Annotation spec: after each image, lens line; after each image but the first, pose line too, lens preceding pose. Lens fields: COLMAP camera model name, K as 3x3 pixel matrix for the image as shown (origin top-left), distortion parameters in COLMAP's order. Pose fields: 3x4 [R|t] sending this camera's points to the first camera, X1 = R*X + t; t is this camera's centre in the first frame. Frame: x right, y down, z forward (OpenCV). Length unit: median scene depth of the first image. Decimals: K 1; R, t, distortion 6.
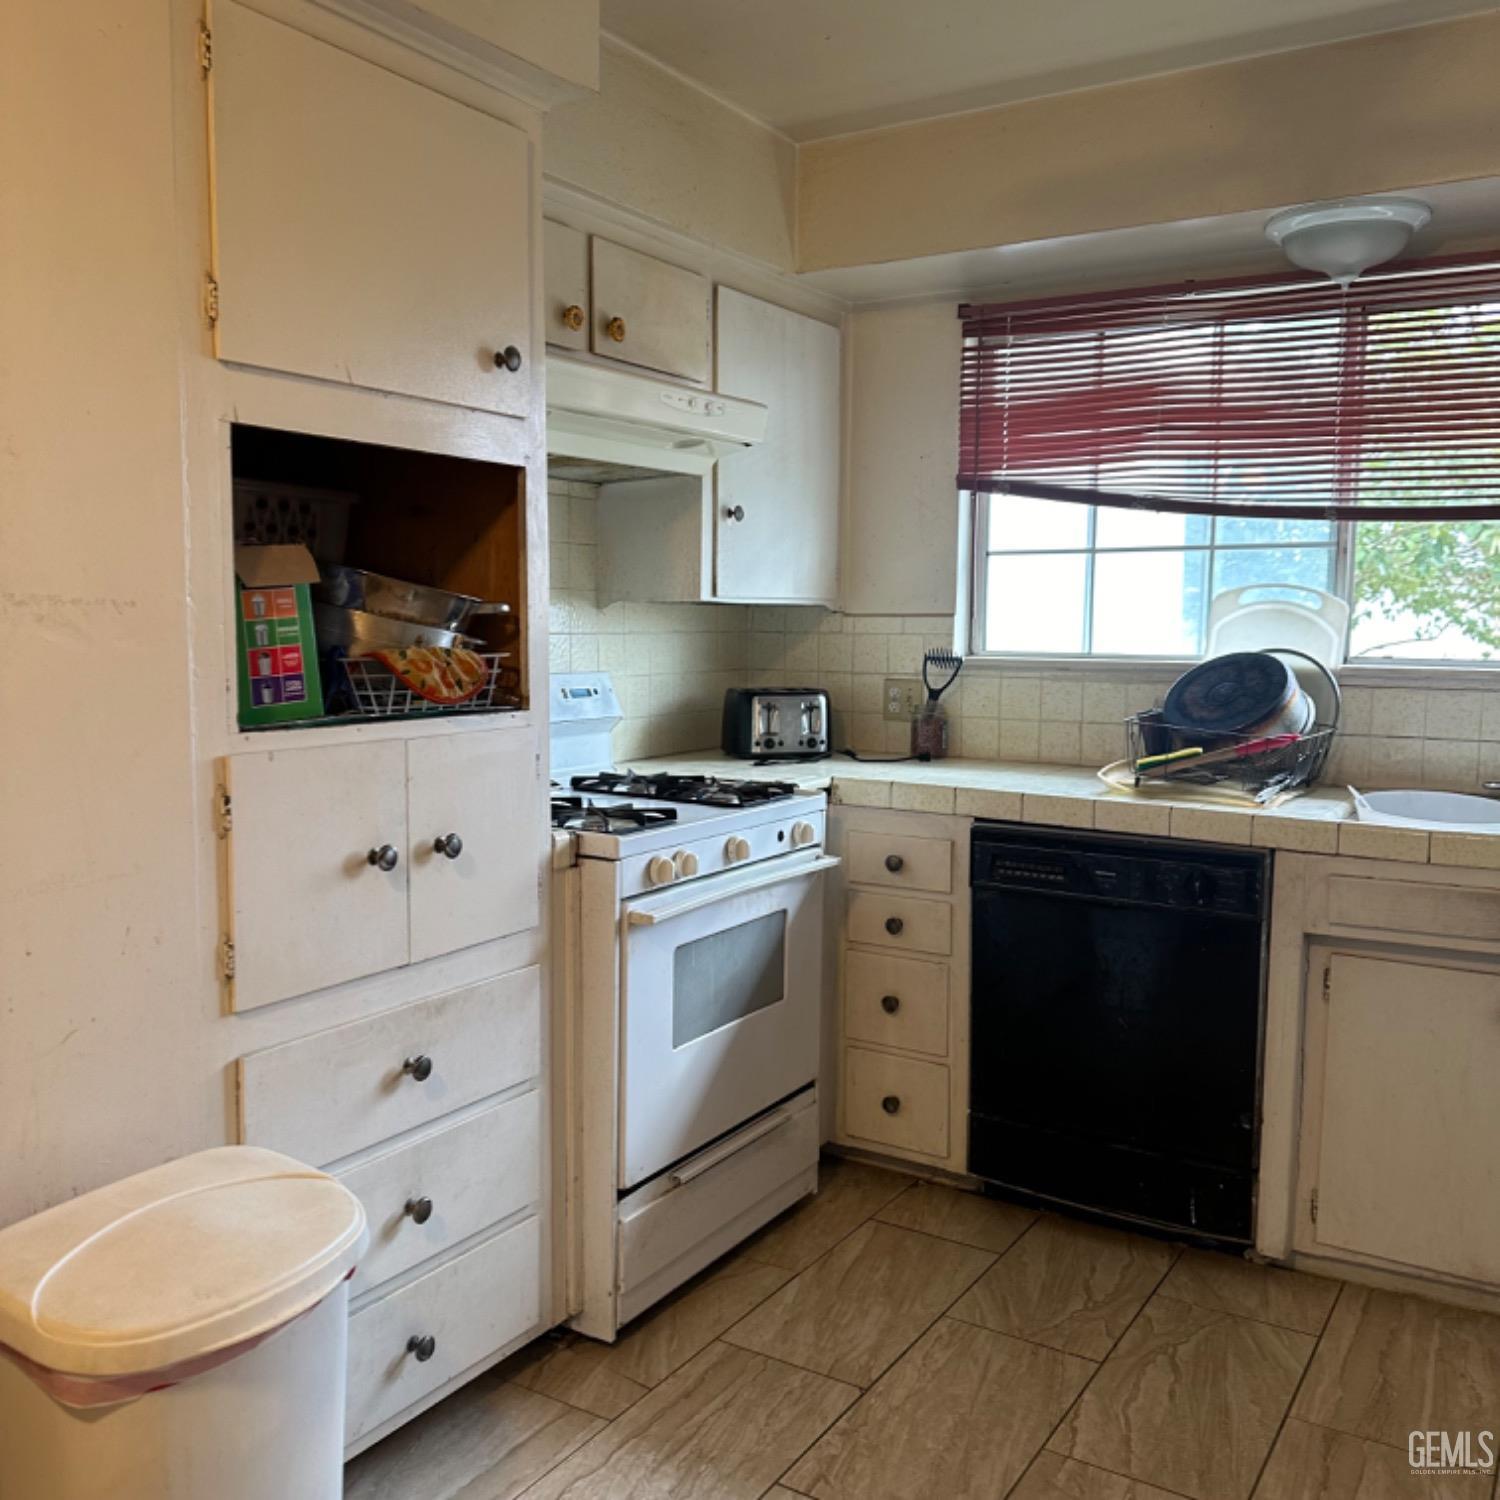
lens RADIAL K [[1367.3, 0, 750.6], [0, 1367.3, 737.4], [0, 0, 1]] dist [0.169546, -0.323405]
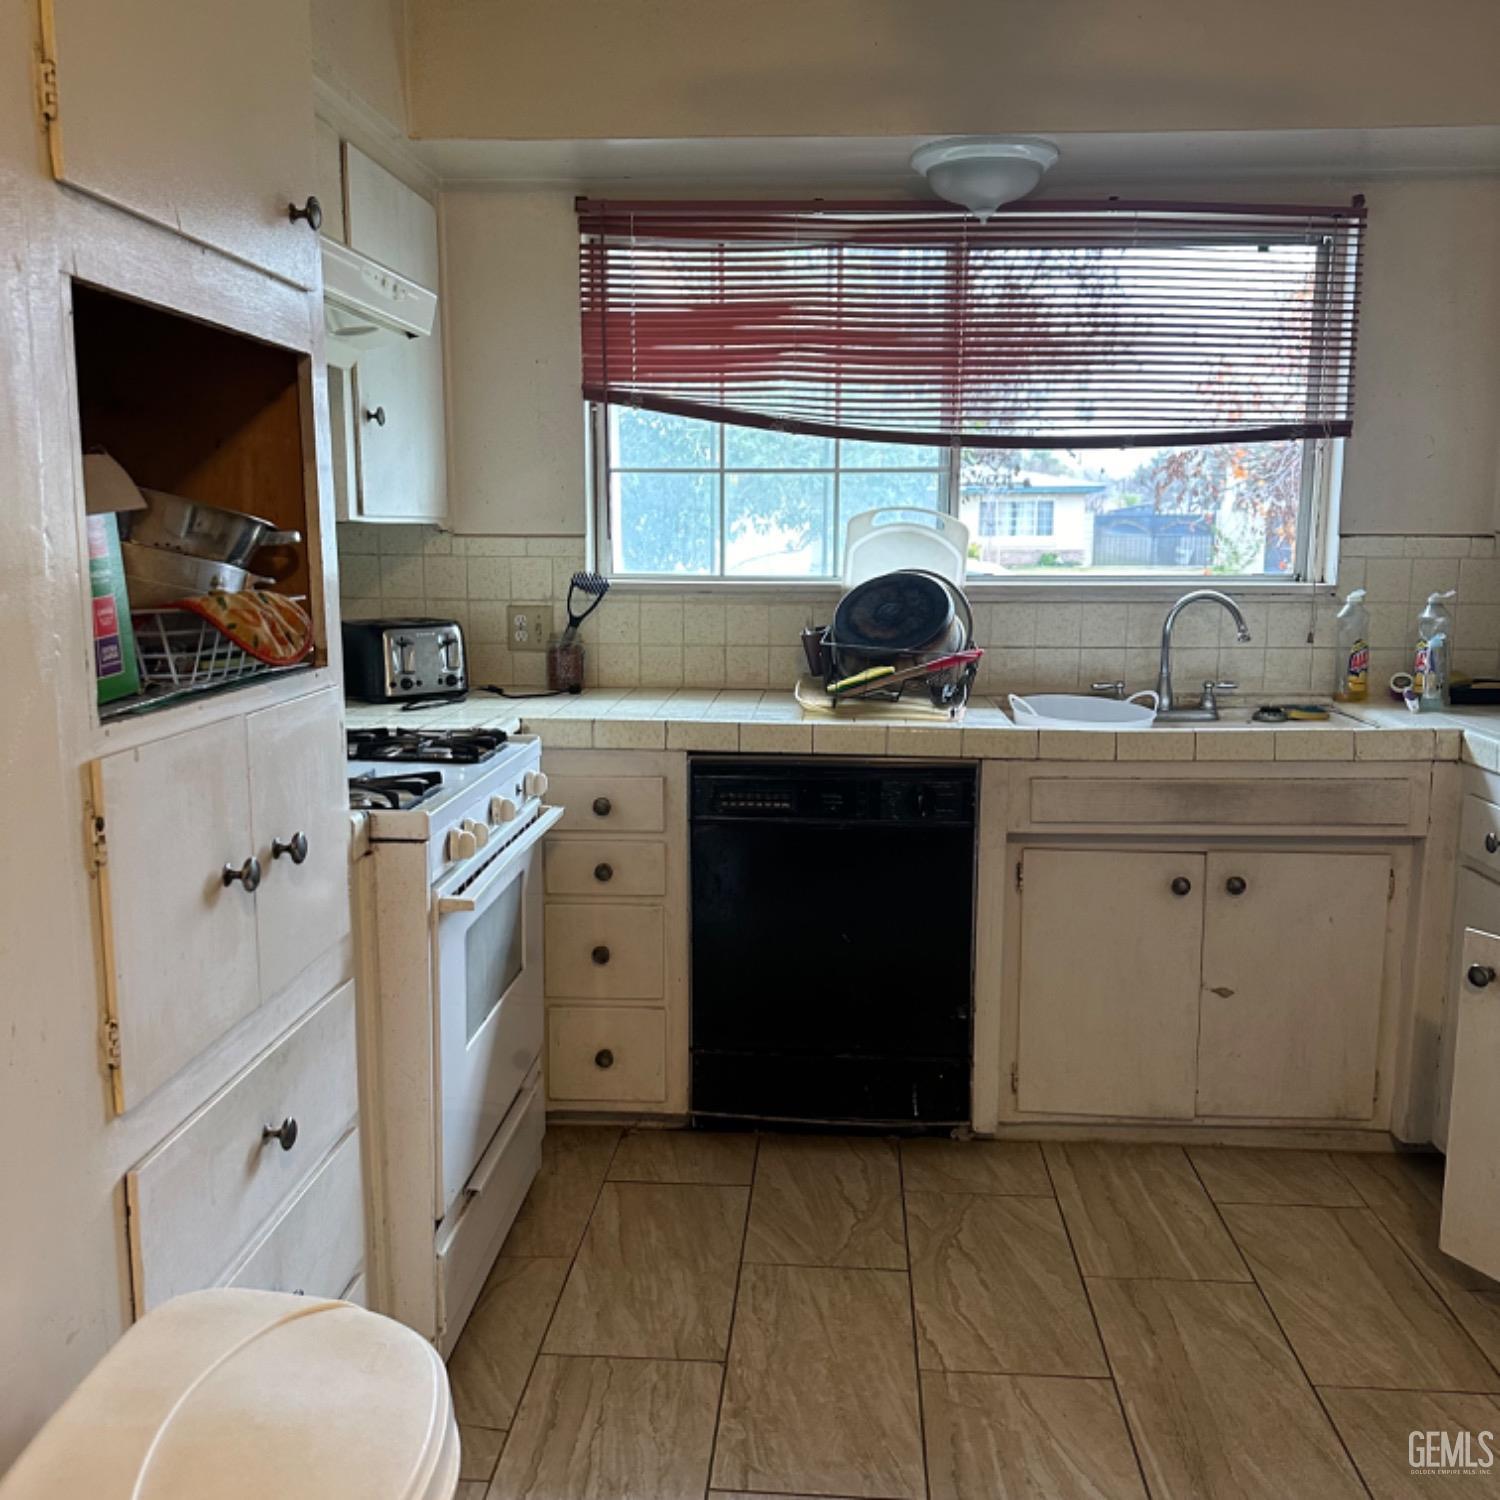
lens RADIAL K [[1367.3, 0, 750.6], [0, 1367.3, 737.4], [0, 0, 1]] dist [0.169546, -0.323405]
pose [[0.883417, -0.074892, 0.462564, -0.238042], [0.045063, 0.996148, 0.075220, -0.021059], [-0.466416, -0.045606, 0.883389, 0.131692]]
